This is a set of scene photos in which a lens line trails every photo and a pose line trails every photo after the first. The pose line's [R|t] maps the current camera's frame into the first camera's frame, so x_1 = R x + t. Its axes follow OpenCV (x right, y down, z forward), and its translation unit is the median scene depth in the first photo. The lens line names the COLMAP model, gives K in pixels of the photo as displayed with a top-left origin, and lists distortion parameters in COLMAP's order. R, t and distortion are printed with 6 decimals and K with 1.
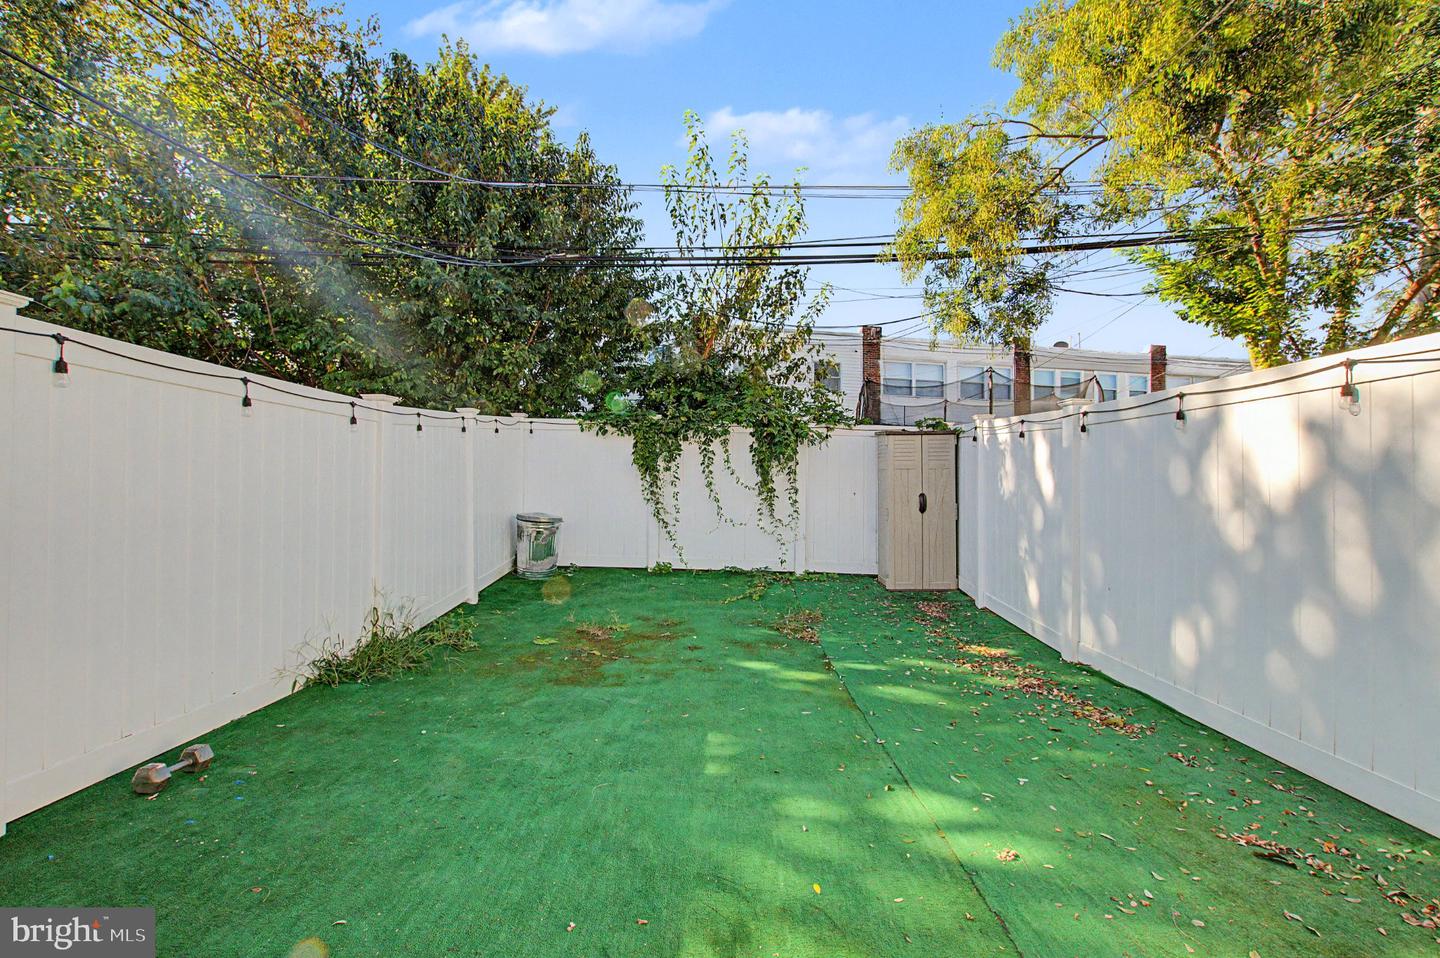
lens RADIAL K [[630.3, 0, 716.2], [0, 630.3, 475.0], [0, 0, 1]] dist [0.002782, 0.000587]
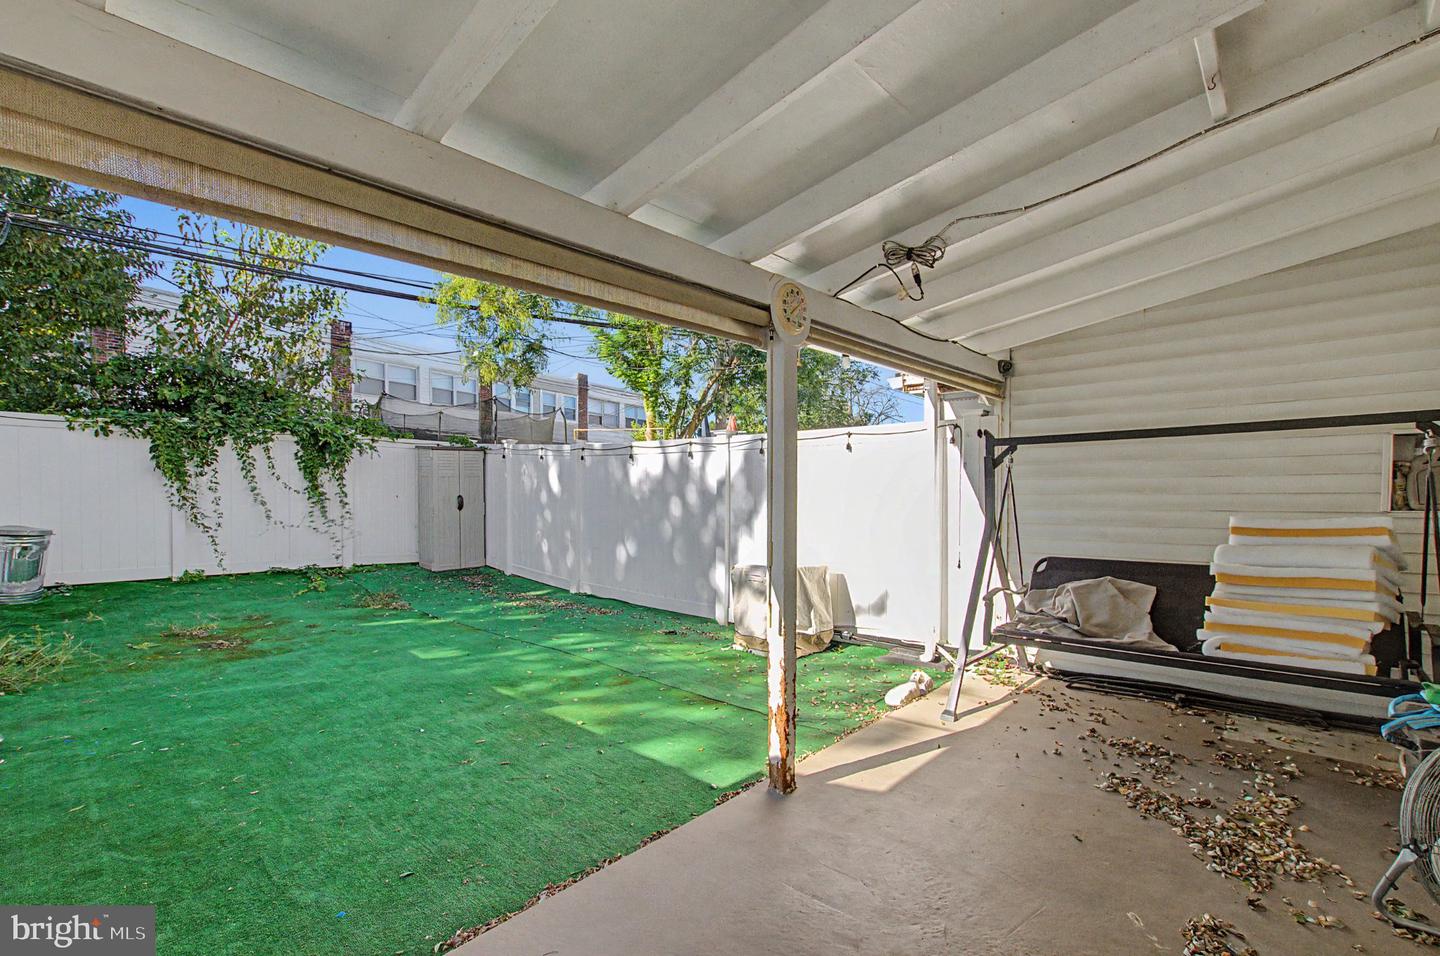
lens RADIAL K [[630.3, 0, 716.2], [0, 630.3, 474.0], [0, 0, 1]] dist [0.002782, 0.000587]
pose [[0.670924, 0.008318, 0.741479, -0.267639], [-0.011842, 0.999930, -0.000503, -0.019297], [-0.741432, -0.008443, 0.670975, -0.255482]]
